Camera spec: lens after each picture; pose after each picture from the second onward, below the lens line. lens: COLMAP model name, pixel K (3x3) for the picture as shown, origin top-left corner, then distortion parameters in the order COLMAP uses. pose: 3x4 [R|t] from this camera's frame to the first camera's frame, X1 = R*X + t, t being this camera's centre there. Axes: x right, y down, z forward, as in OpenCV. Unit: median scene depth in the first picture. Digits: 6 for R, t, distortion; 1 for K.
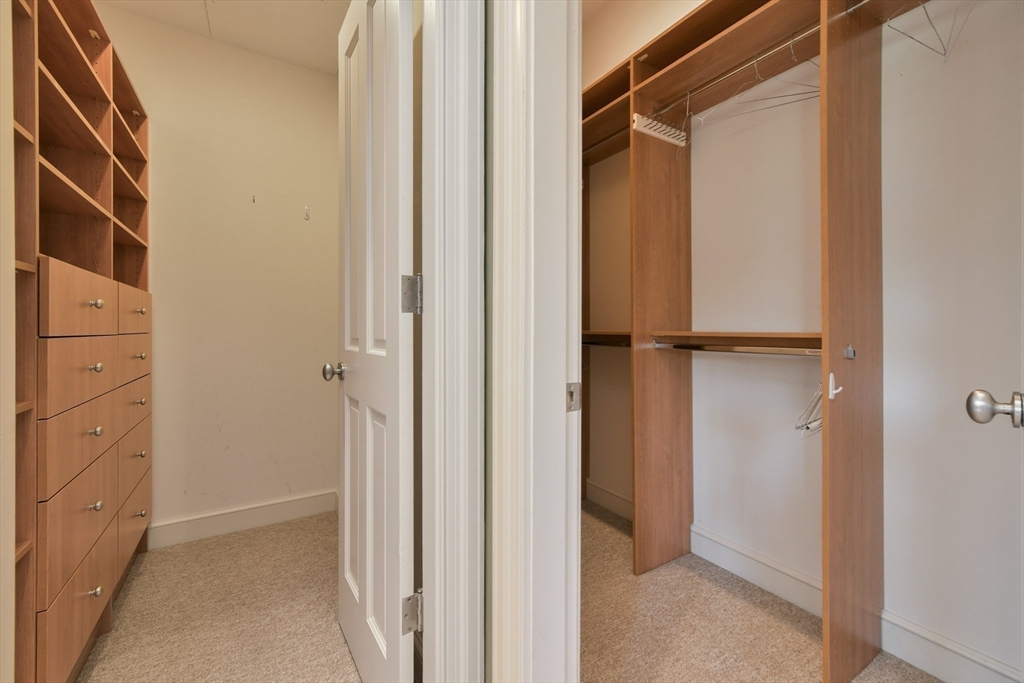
lens RADIAL K [[417.7, 0, 515.4], [0, 417.7, 335.2], [0, 0, 1]] dist [-0.003954, 0.002881]
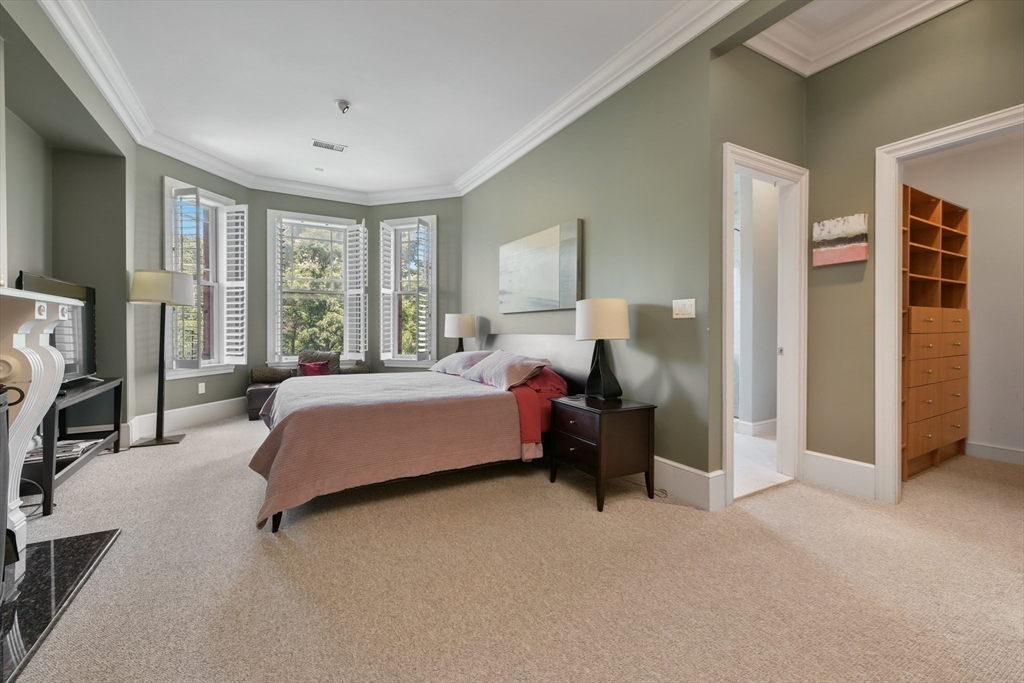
lens RADIAL K [[417.7, 0, 514.5], [0, 417.7, 333.2], [0, 0, 1]] dist [-0.003954, 0.002881]
pose [[-0.048300, 0.001781, -0.998831, 1.410739], [-0.007903, 0.999966, 0.002165, 0.013531], [0.998802, 0.007998, -0.048284, -1.193816]]
